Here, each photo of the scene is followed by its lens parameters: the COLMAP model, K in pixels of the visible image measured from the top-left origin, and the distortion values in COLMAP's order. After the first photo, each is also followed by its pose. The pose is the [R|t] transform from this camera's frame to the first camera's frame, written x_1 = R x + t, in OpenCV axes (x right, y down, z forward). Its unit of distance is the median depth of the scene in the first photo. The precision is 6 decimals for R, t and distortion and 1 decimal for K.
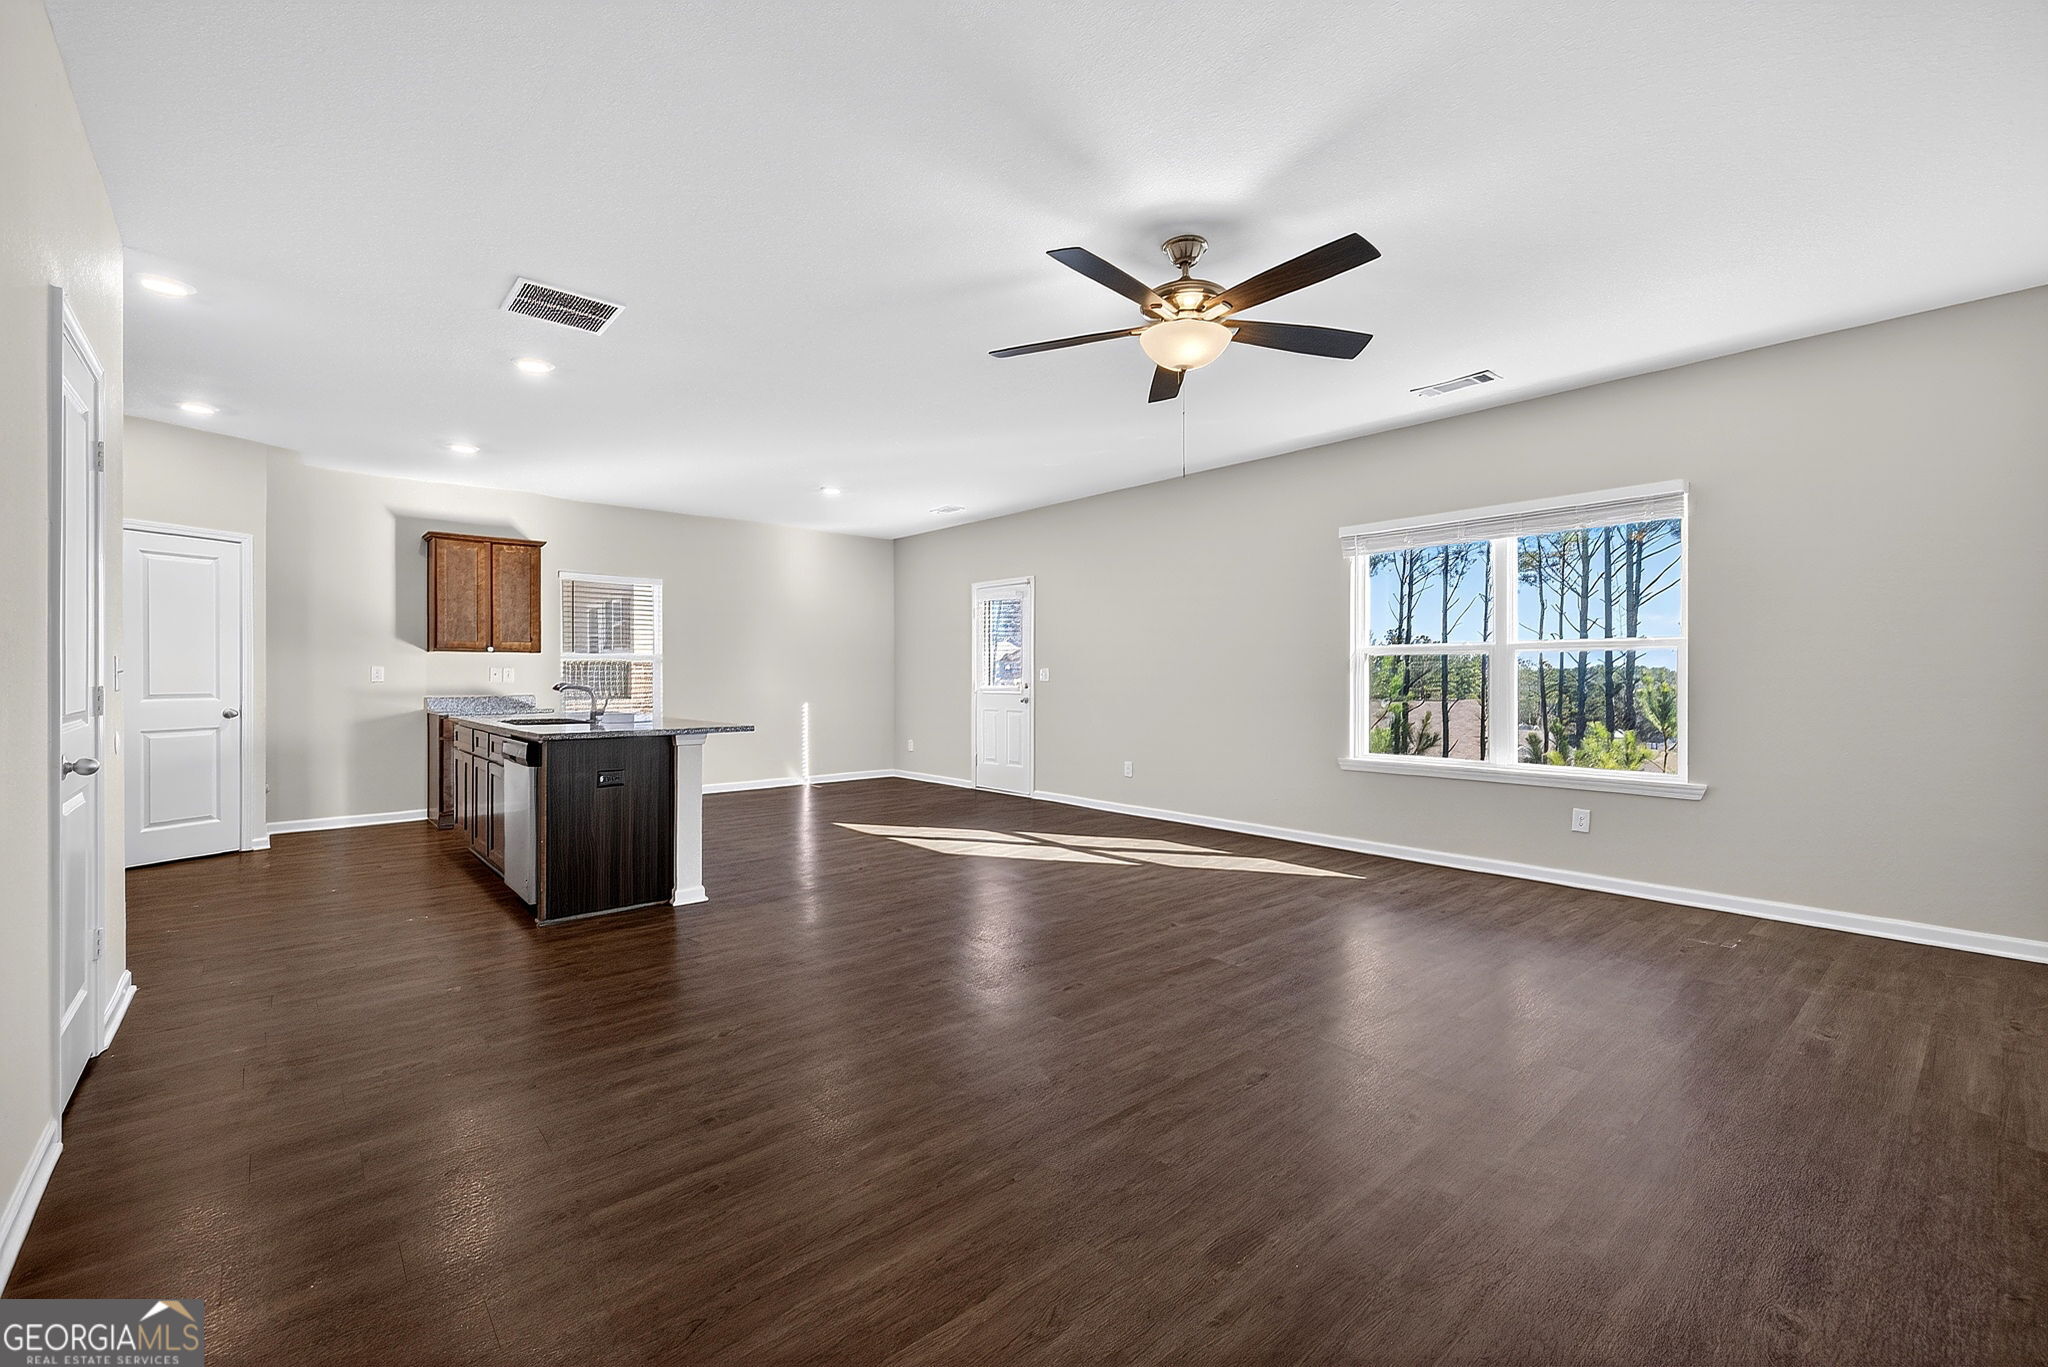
lens RADIAL K [[853.7, 0, 1014.5], [0, 853.7, 679.9], [0, 0, 1]] dist [0.000706, -0.000653]
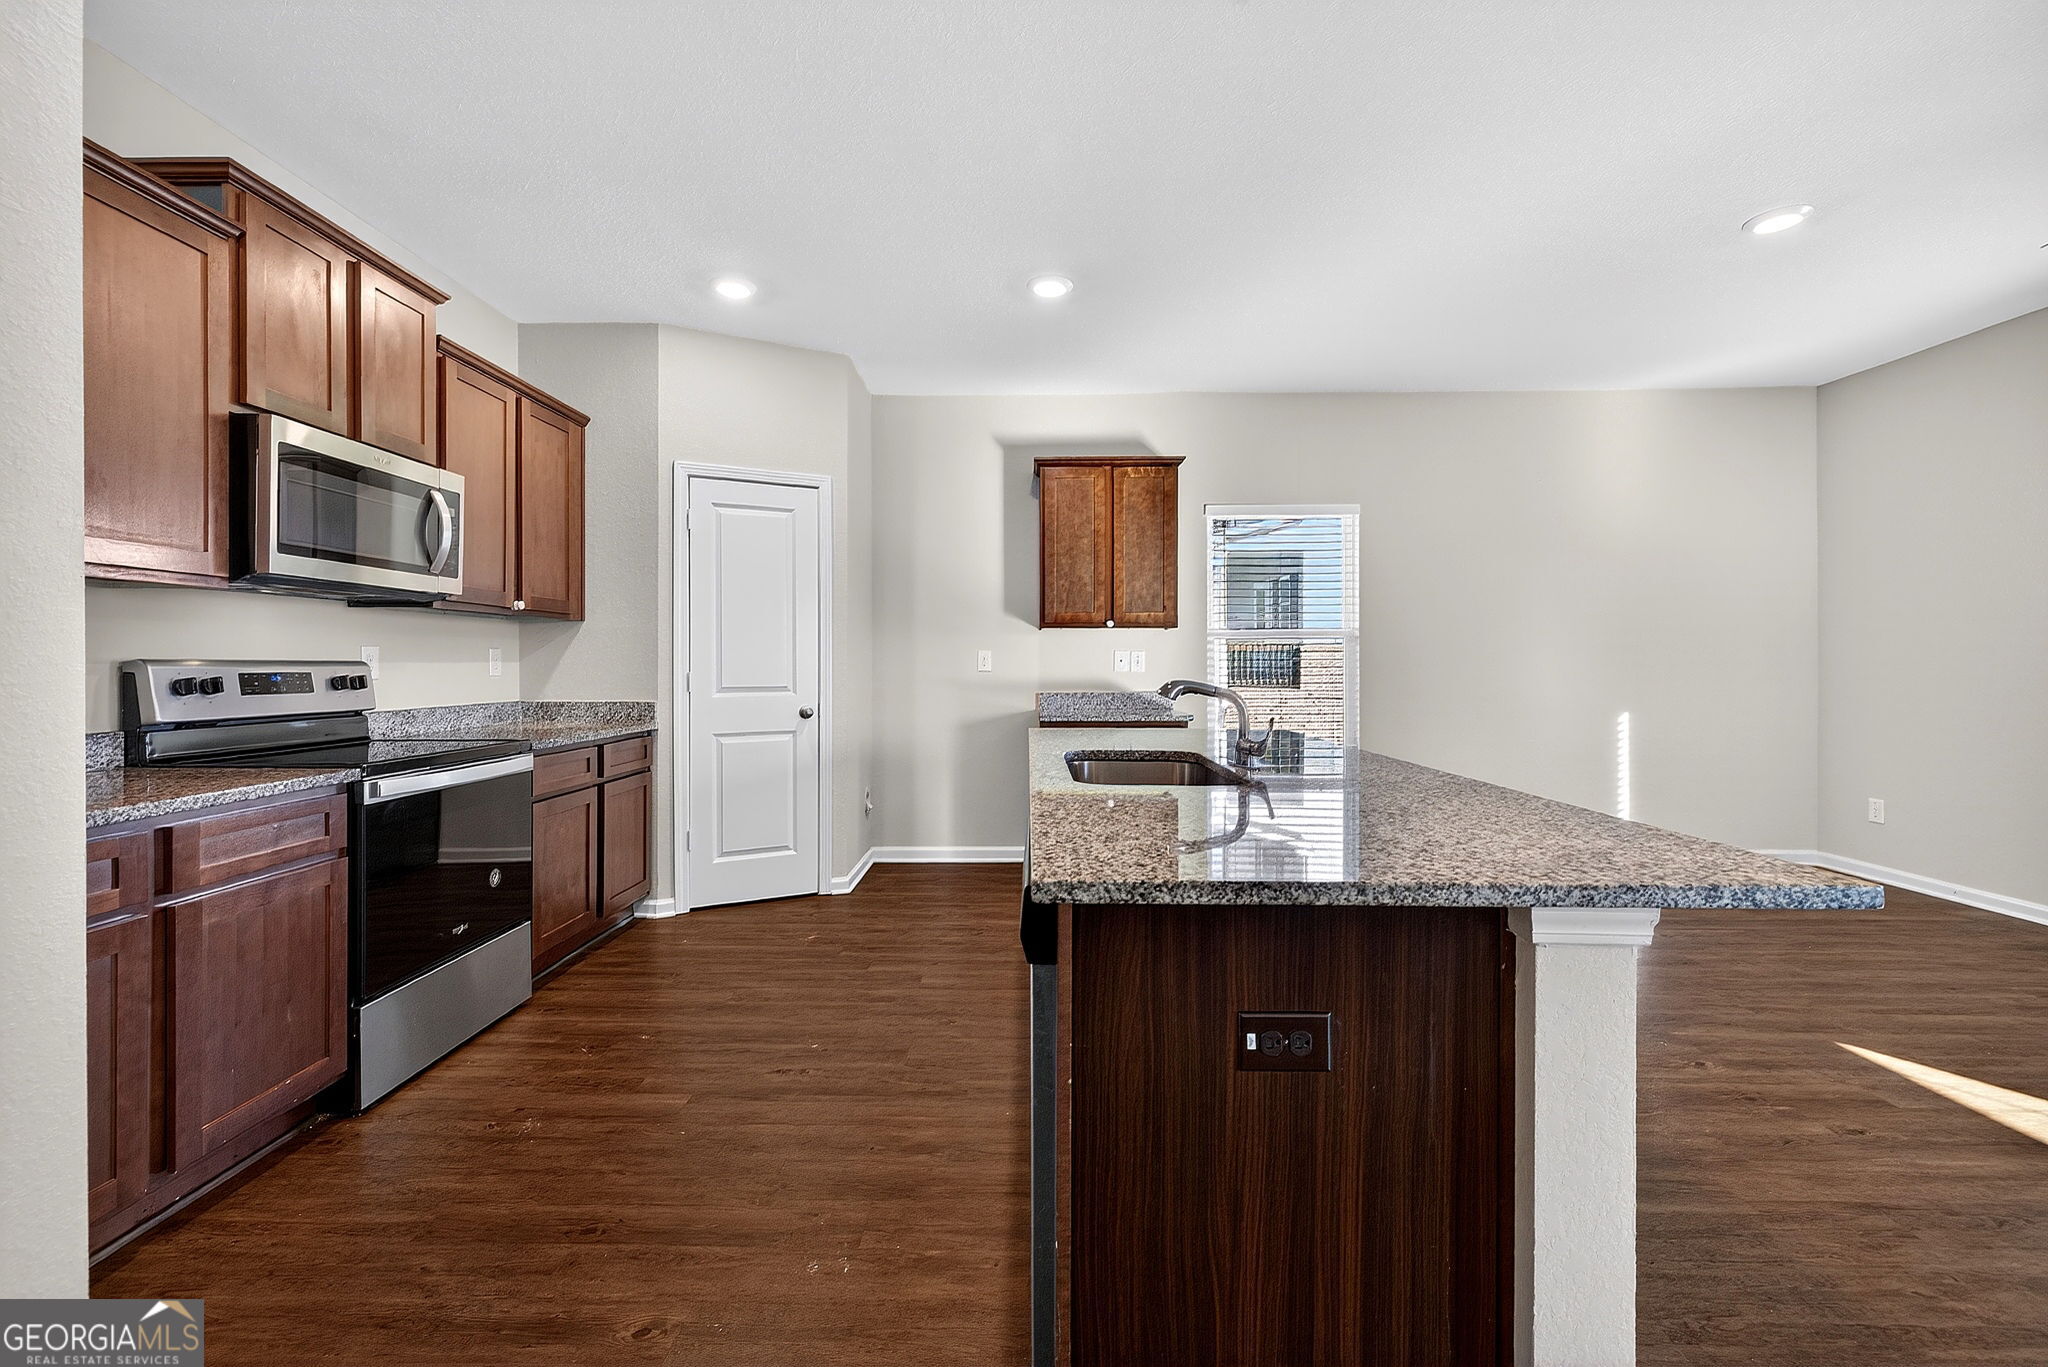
lens RADIAL K [[853.7, 0, 1015.2], [0, 853.7, 665.8], [0, 0, 1]] dist [0.000706, -0.000653]
pose [[0.738657, 0.002256, -0.674077, -0.217196], [-0.002108, 0.999997, 0.001036, -0.003135], [0.674078, 0.000655, 0.738660, 0.456456]]
